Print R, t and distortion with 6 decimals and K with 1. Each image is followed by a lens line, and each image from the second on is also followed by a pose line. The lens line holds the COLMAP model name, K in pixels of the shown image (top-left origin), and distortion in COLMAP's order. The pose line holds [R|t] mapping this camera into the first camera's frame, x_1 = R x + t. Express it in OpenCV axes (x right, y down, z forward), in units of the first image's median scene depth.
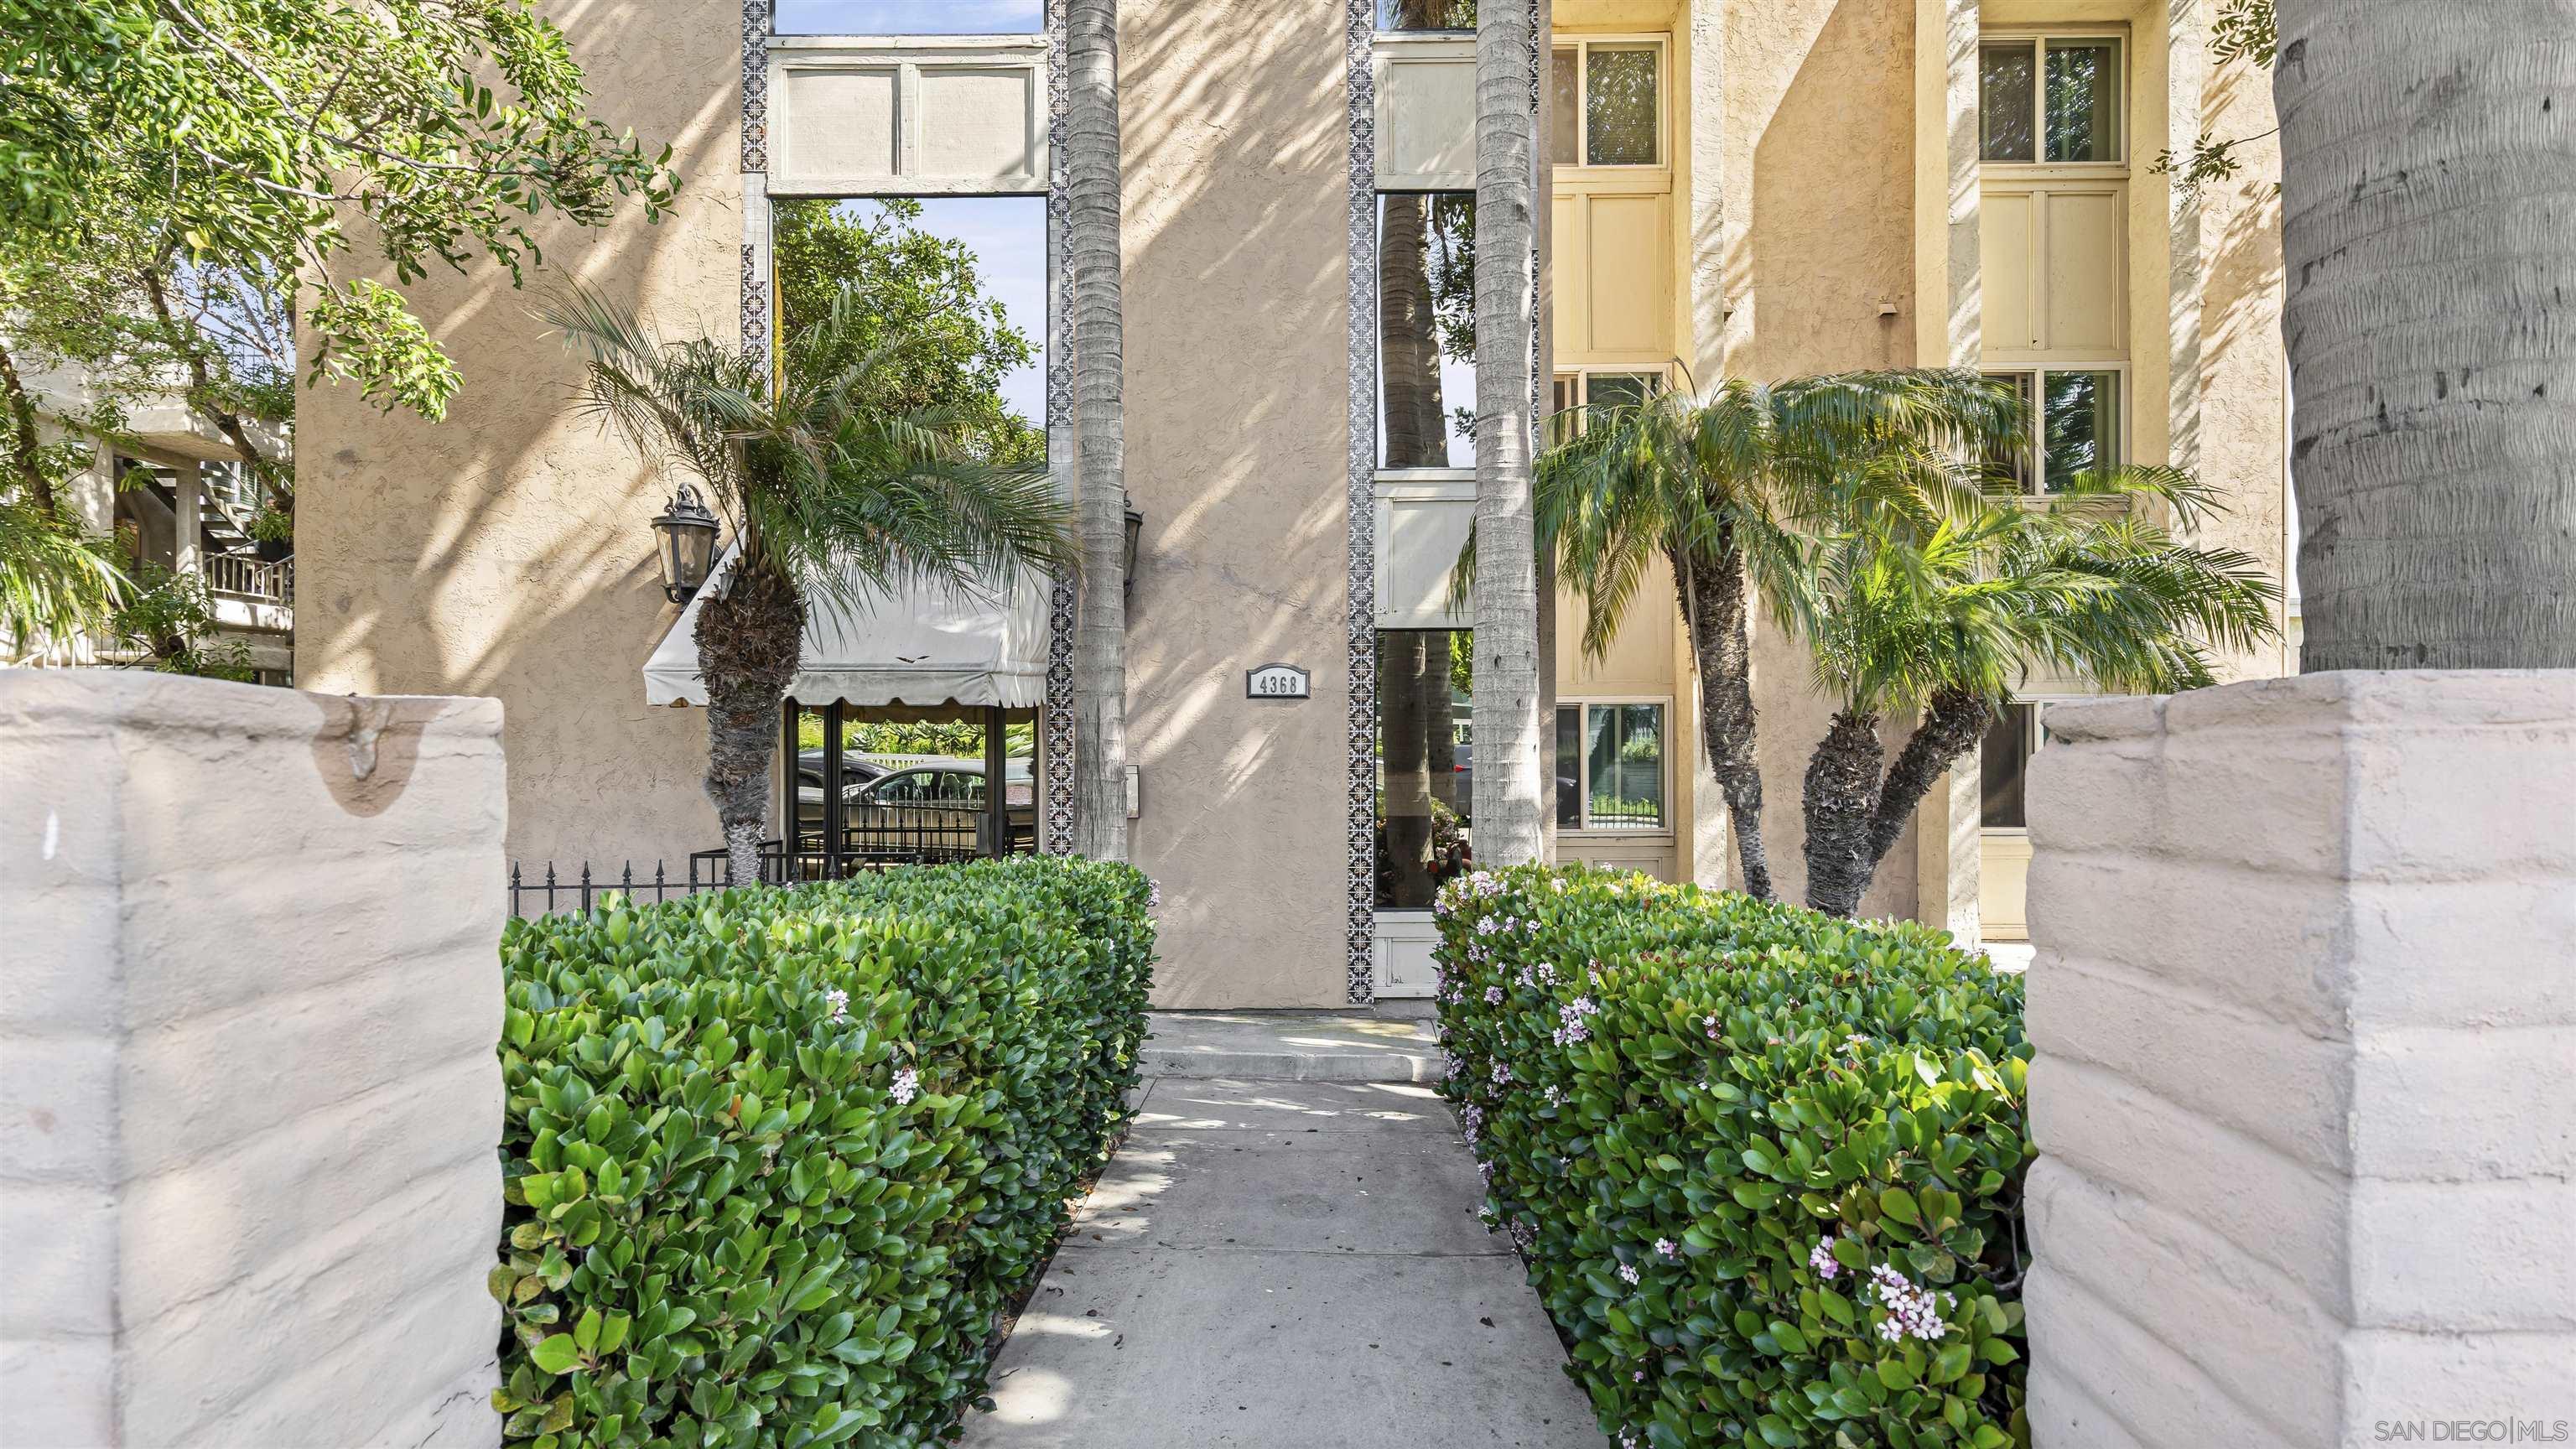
lens RADIAL K [[1184.4, 0, 1285.9], [0, 1184.4, 768.4], [0, 0, 1]] dist [-0.003252, -0.000022]
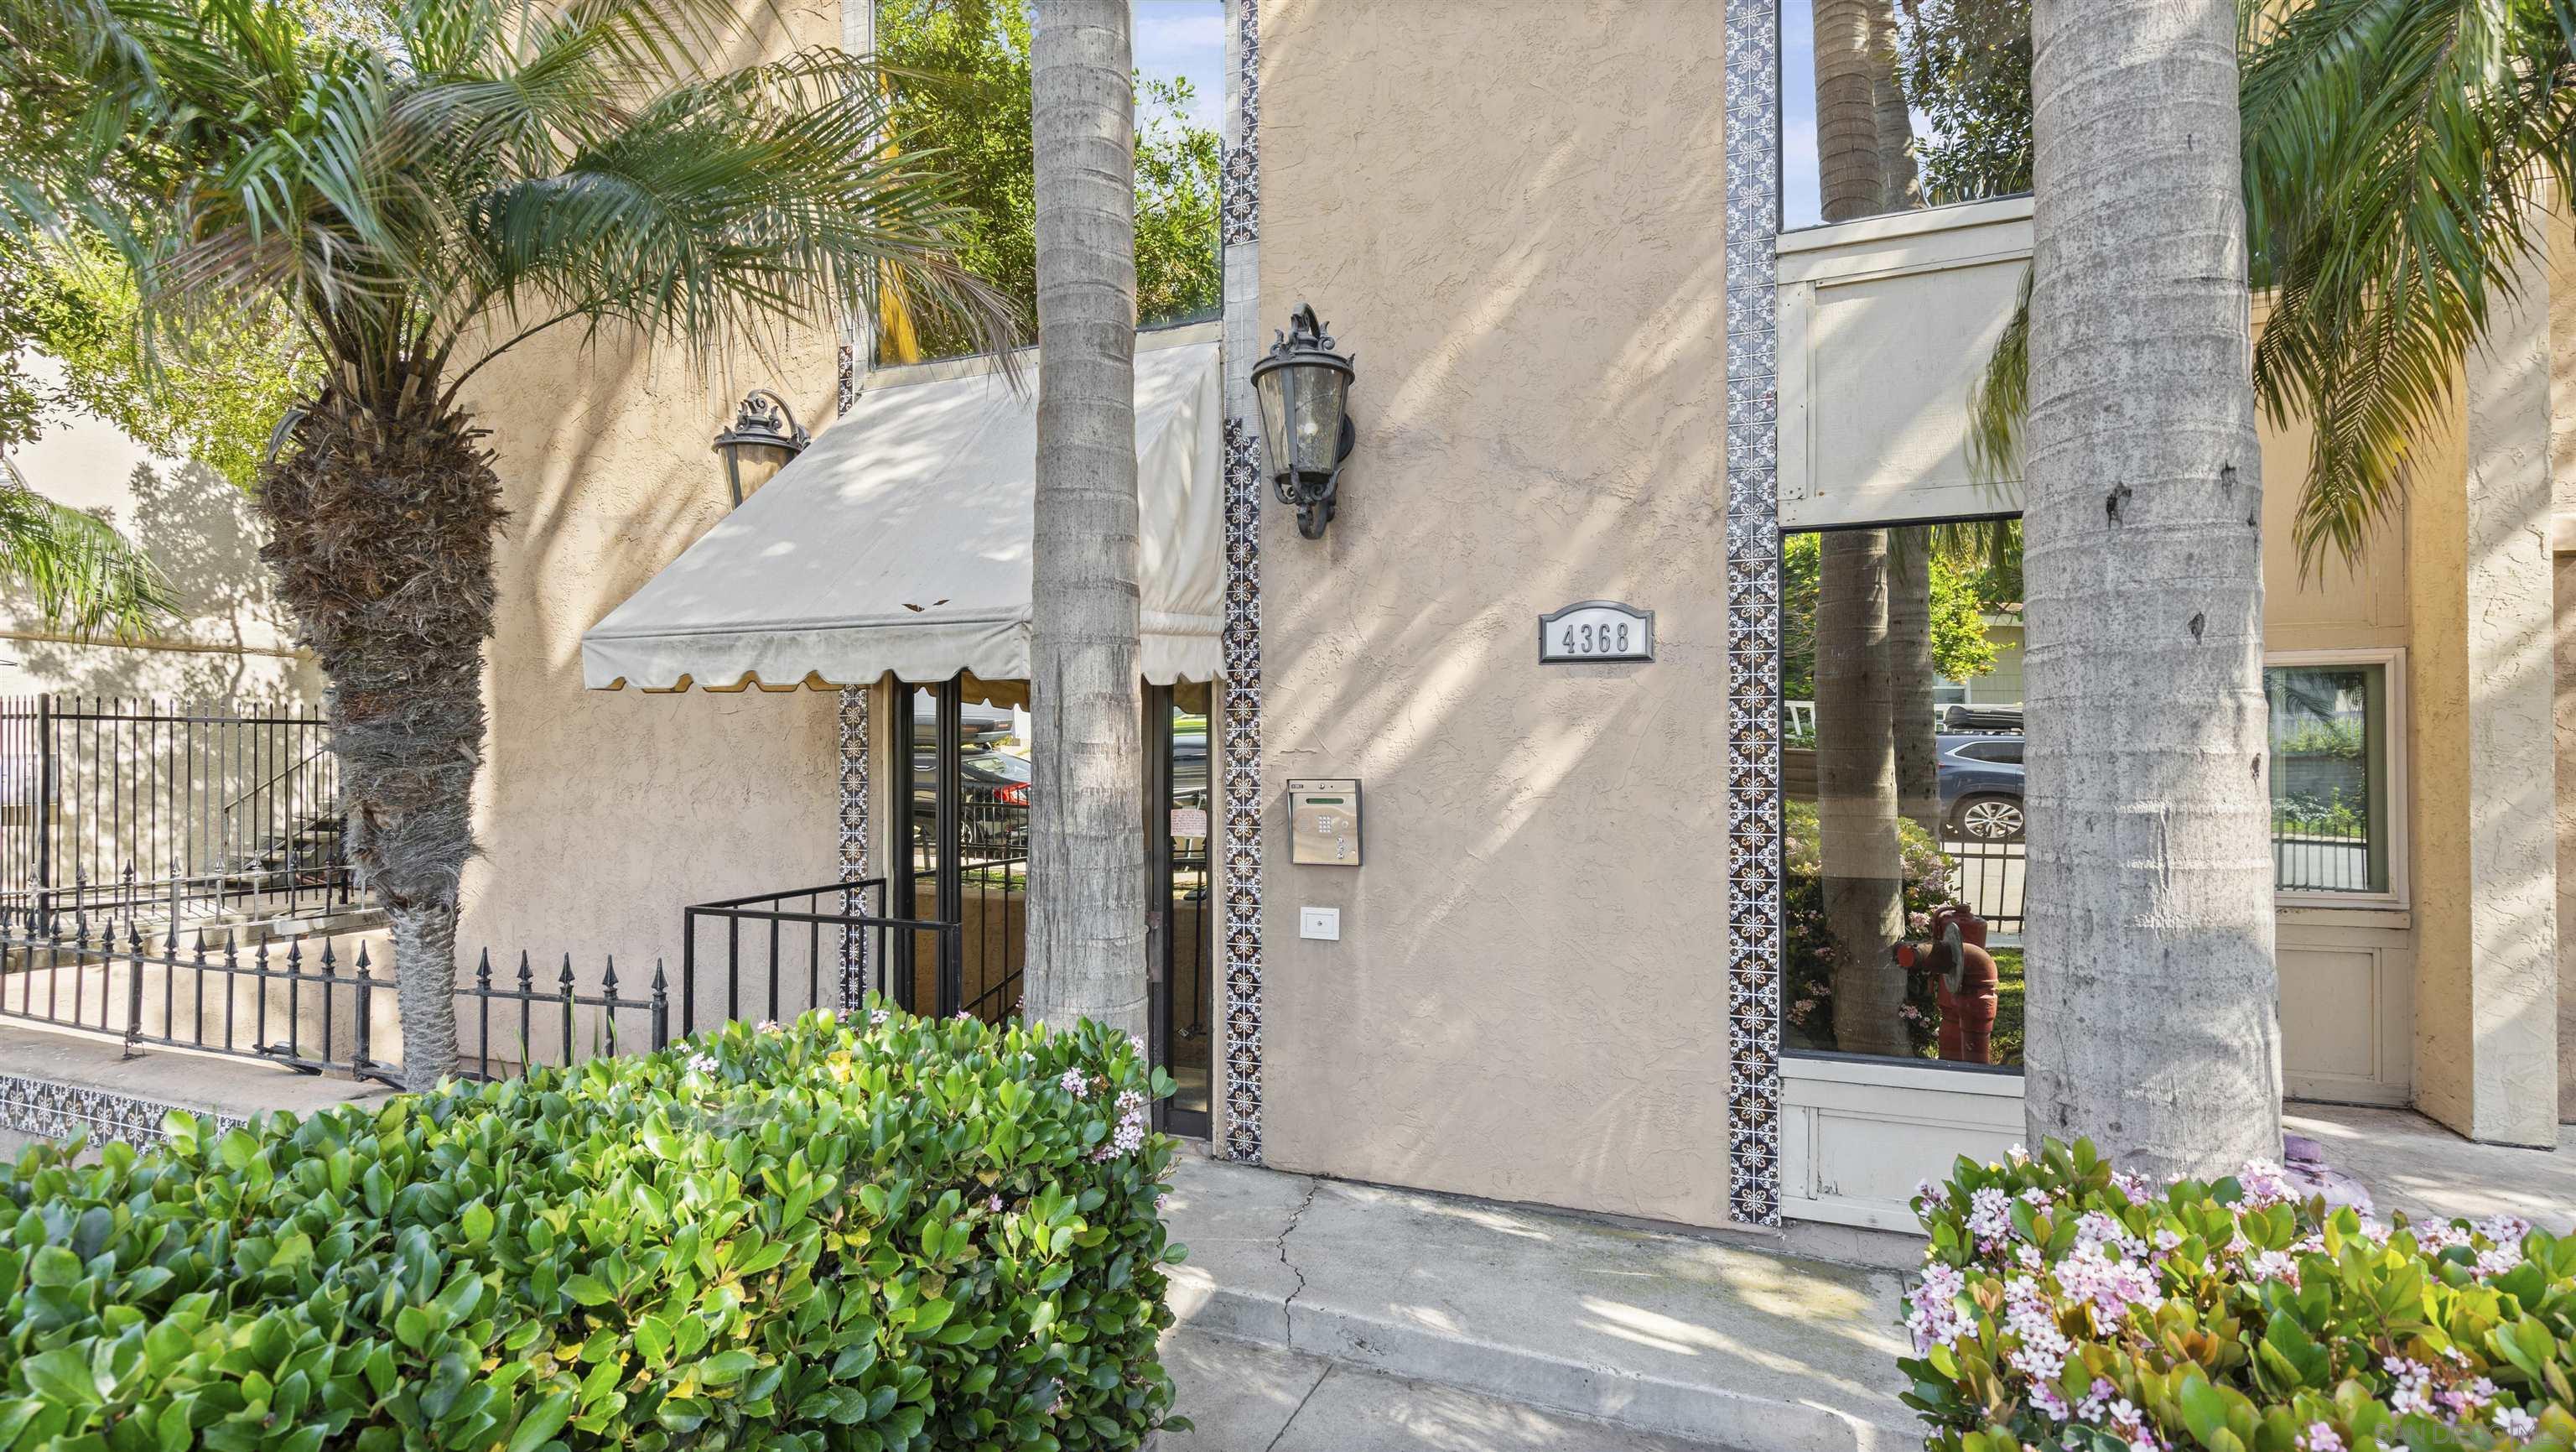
lens RADIAL K [[1148.8, 0, 1293.2], [0, 1148.8, 736.2], [0, 0, 1]] dist [-0.002688, -0.000228]
pose [[0.933795, -0.003570, -0.357792, 0.054974], [-0.003559, 0.999808, -0.019265, -0.012987], [0.357792, 0.019263, 0.933603, 0.437404]]
